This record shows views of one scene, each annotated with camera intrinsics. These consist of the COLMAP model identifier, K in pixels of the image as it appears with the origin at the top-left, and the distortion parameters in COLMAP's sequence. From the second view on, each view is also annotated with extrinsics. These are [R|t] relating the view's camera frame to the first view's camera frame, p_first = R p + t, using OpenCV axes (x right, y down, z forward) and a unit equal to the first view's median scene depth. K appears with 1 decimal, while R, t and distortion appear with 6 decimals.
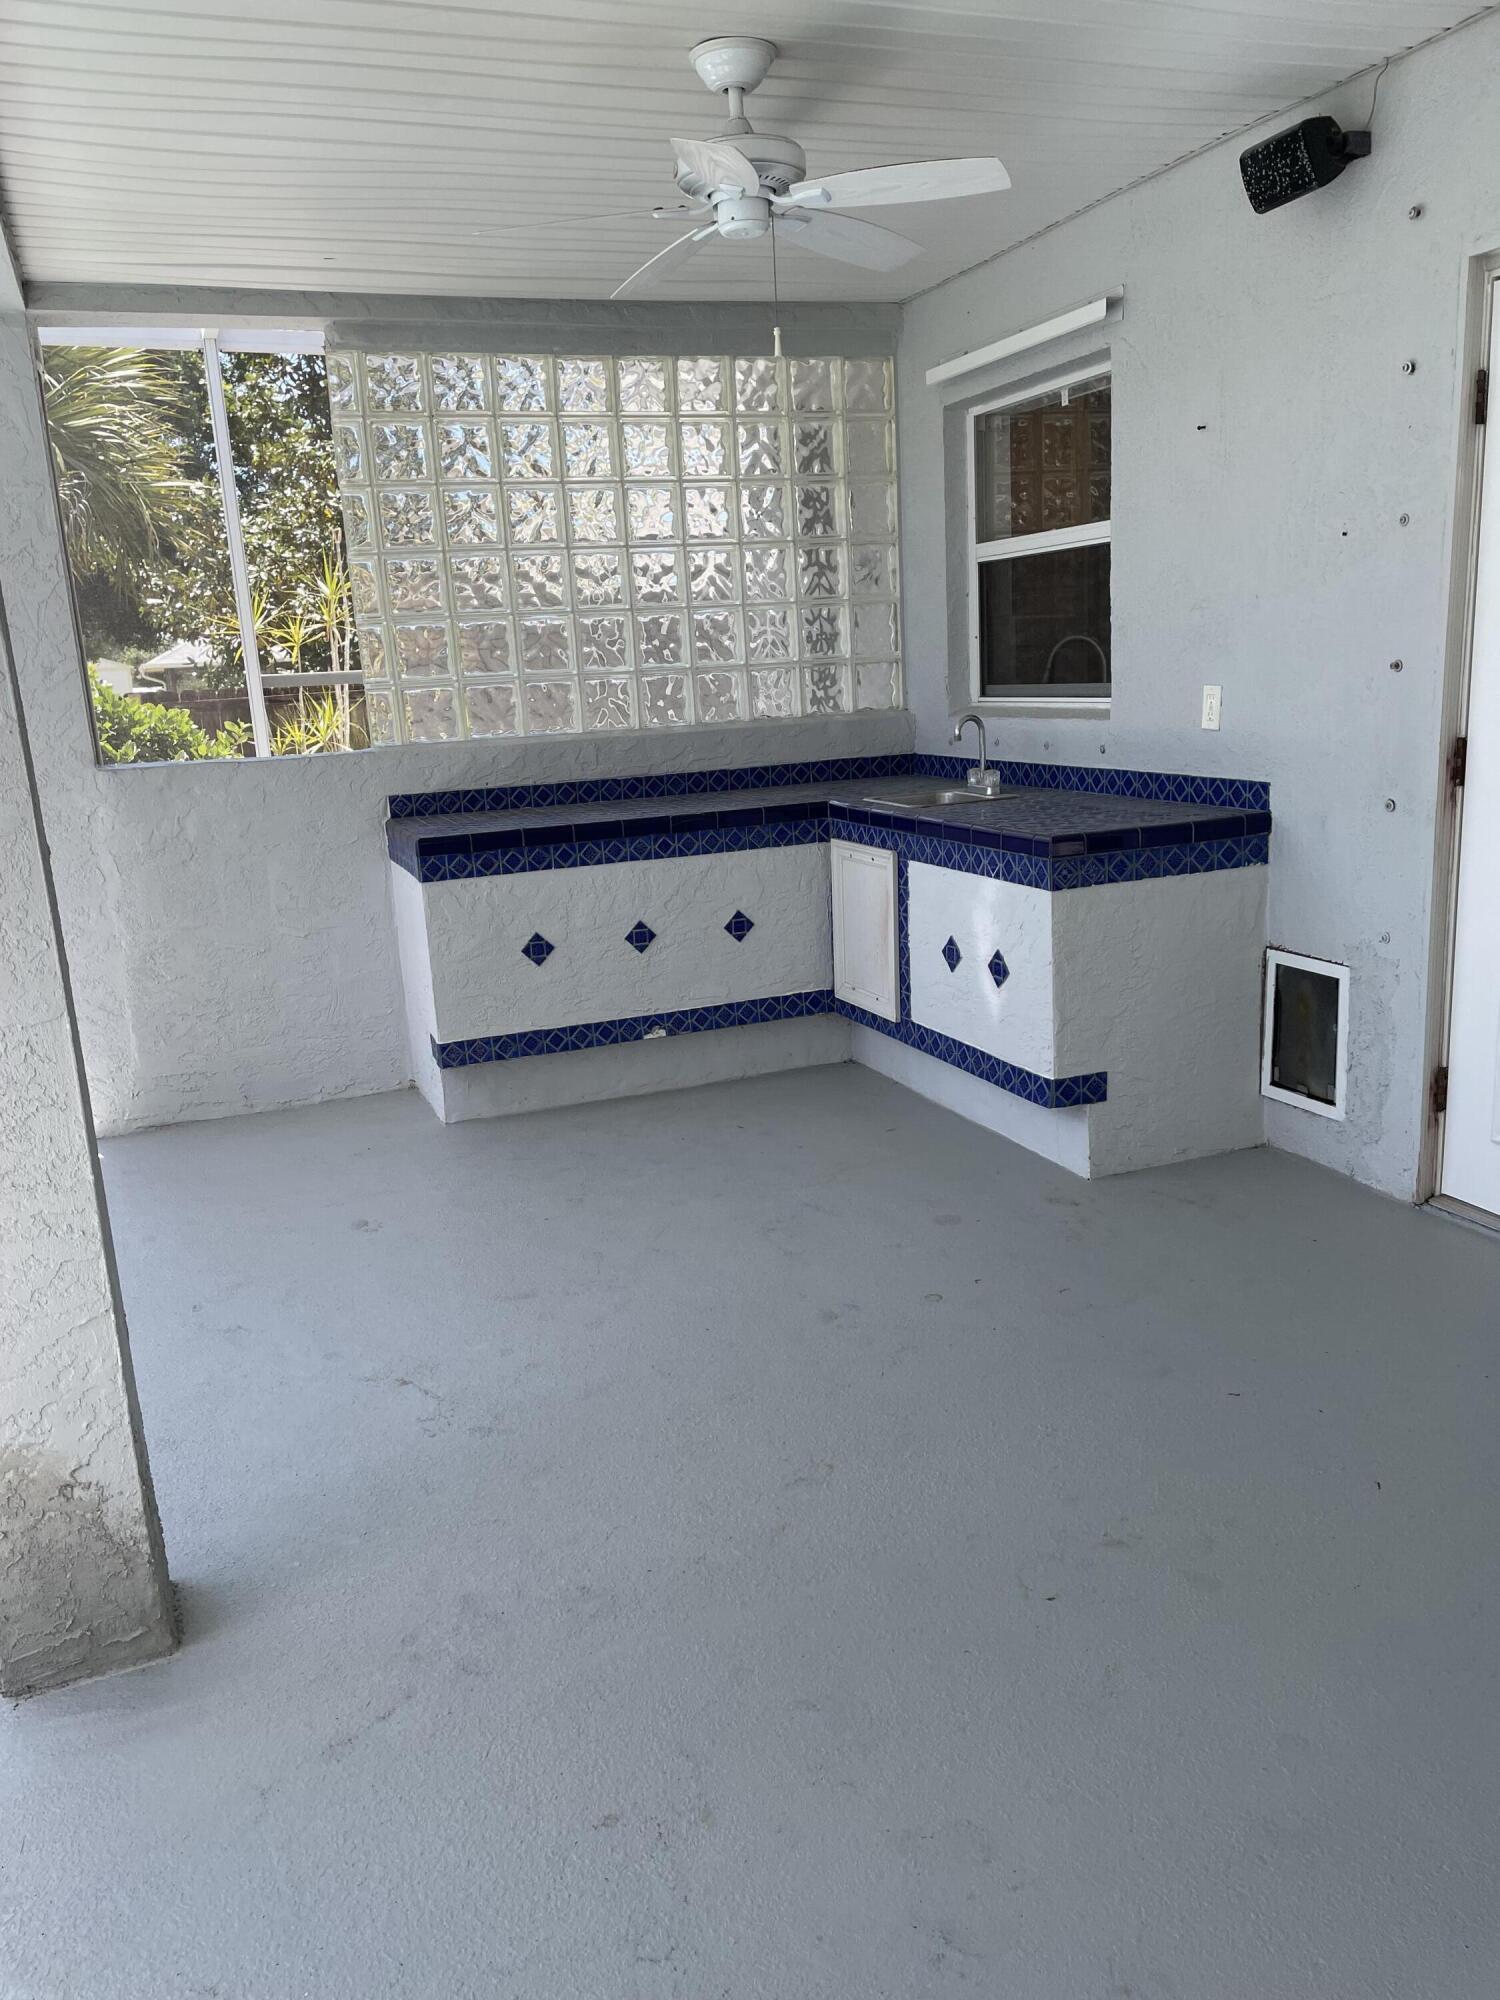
lens RADIAL K [[1494.0, 0, 750.1], [0, 1494.0, 1010.8], [0, 0, 1]] dist [0.056871, -0.068211]
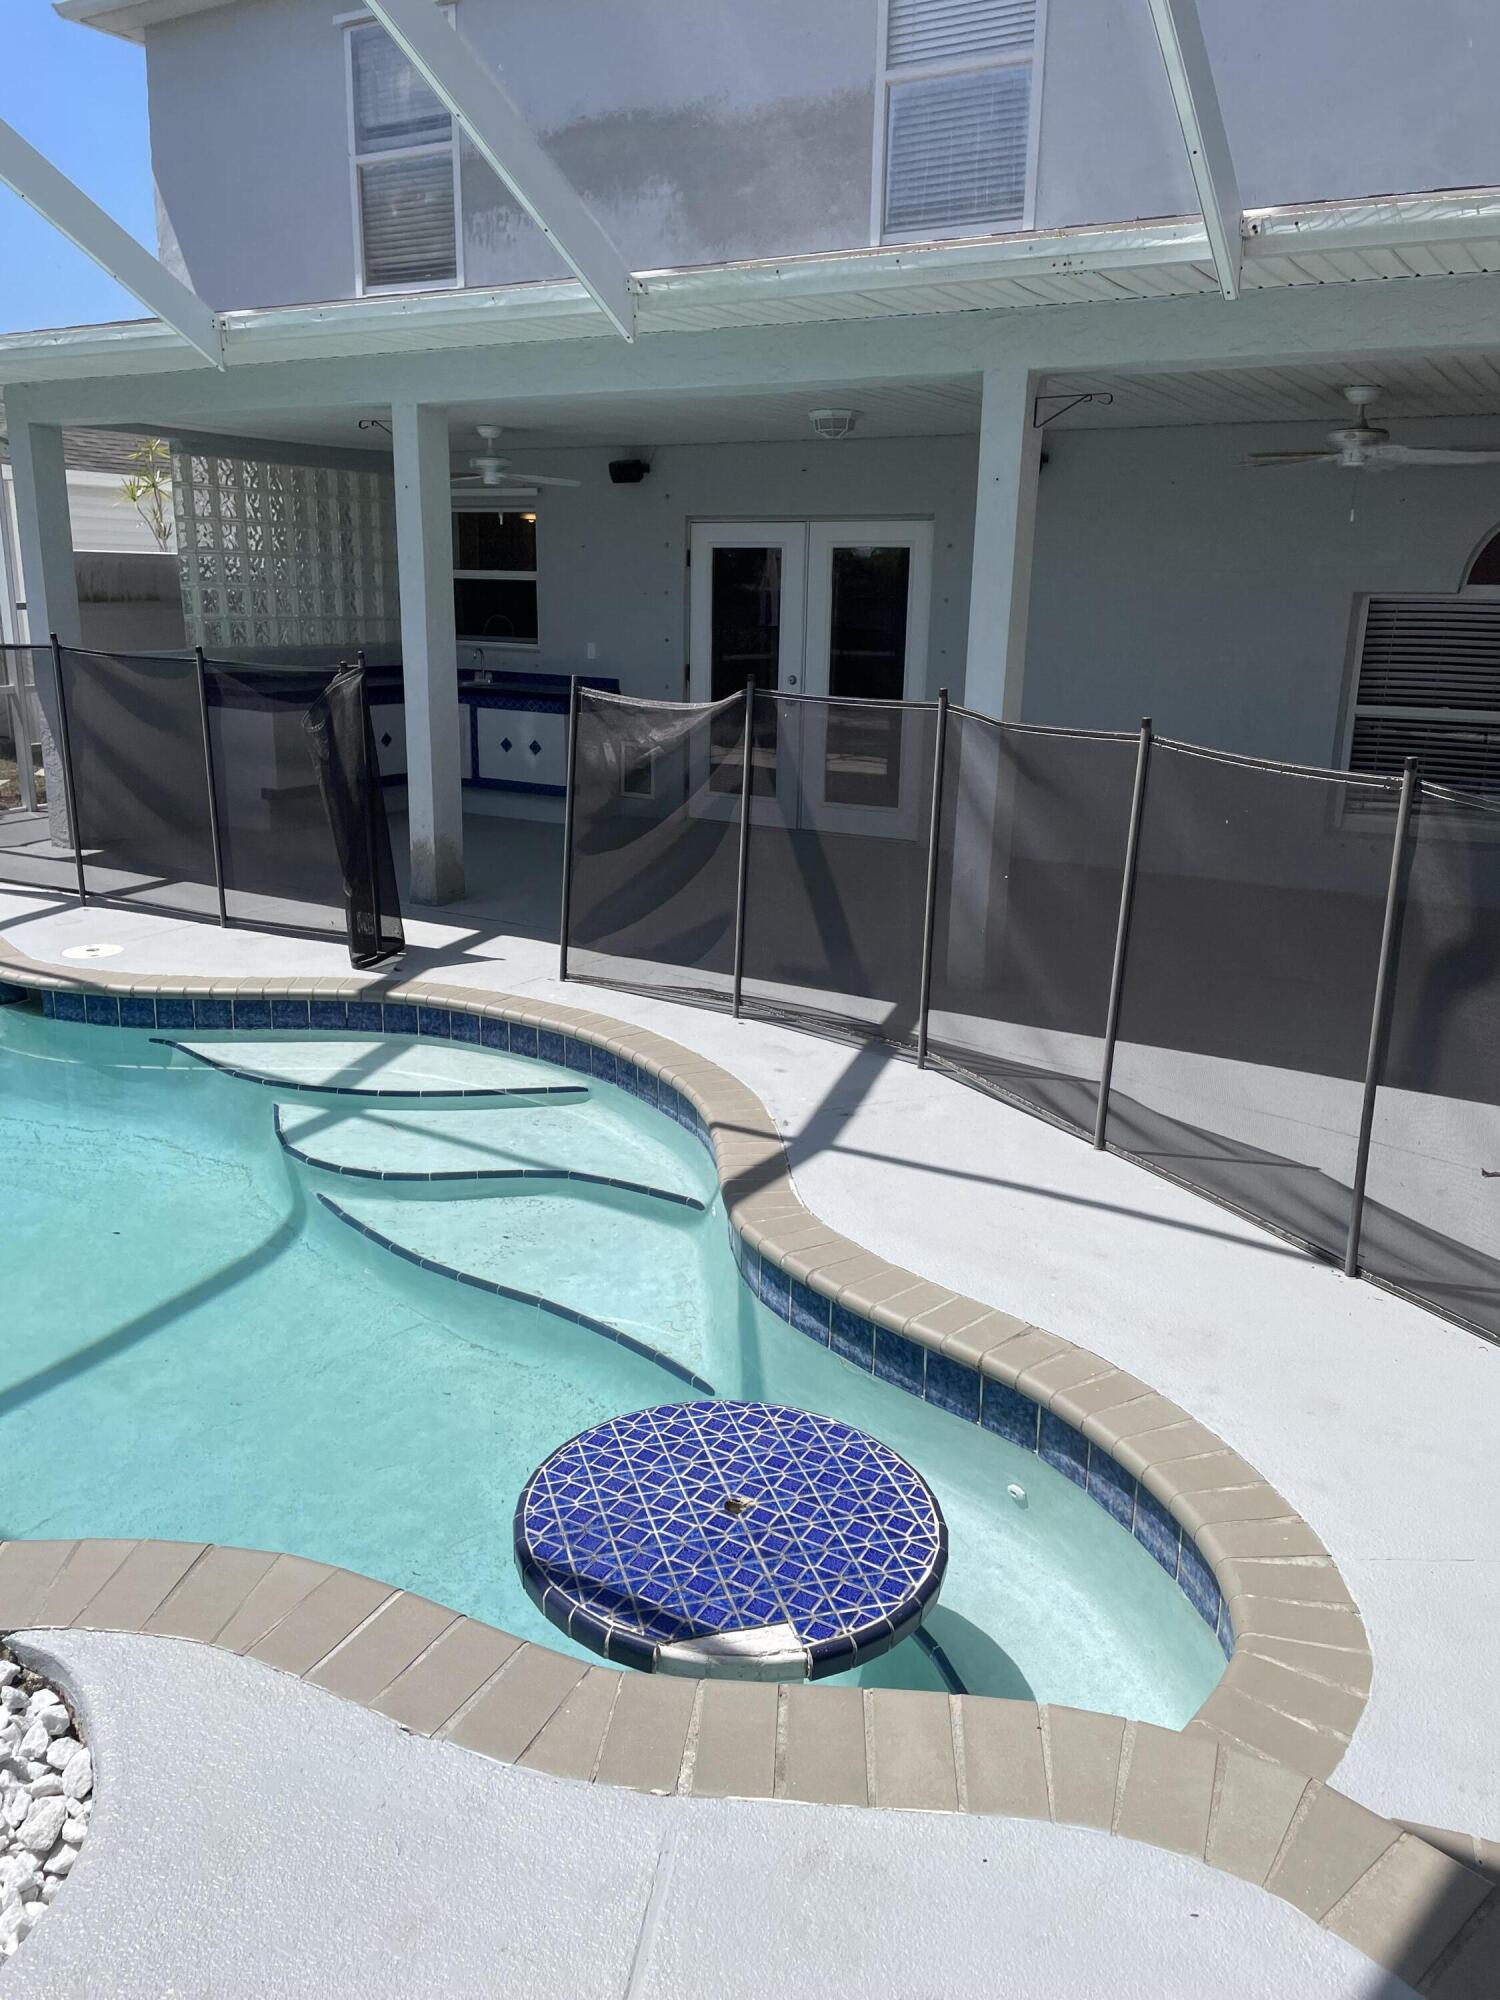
lens RADIAL K [[1494.0, 0, 745.1], [0, 1494.0, 997.2], [0, 0, 1]] dist [0.056871, -0.068211]
pose [[0.790938, -0.094548, 0.604548, -1.075147], [0.082755, 0.995441, 0.047413, 0.288630], [-0.606275, 0.012529, 0.795157, -1.196543]]
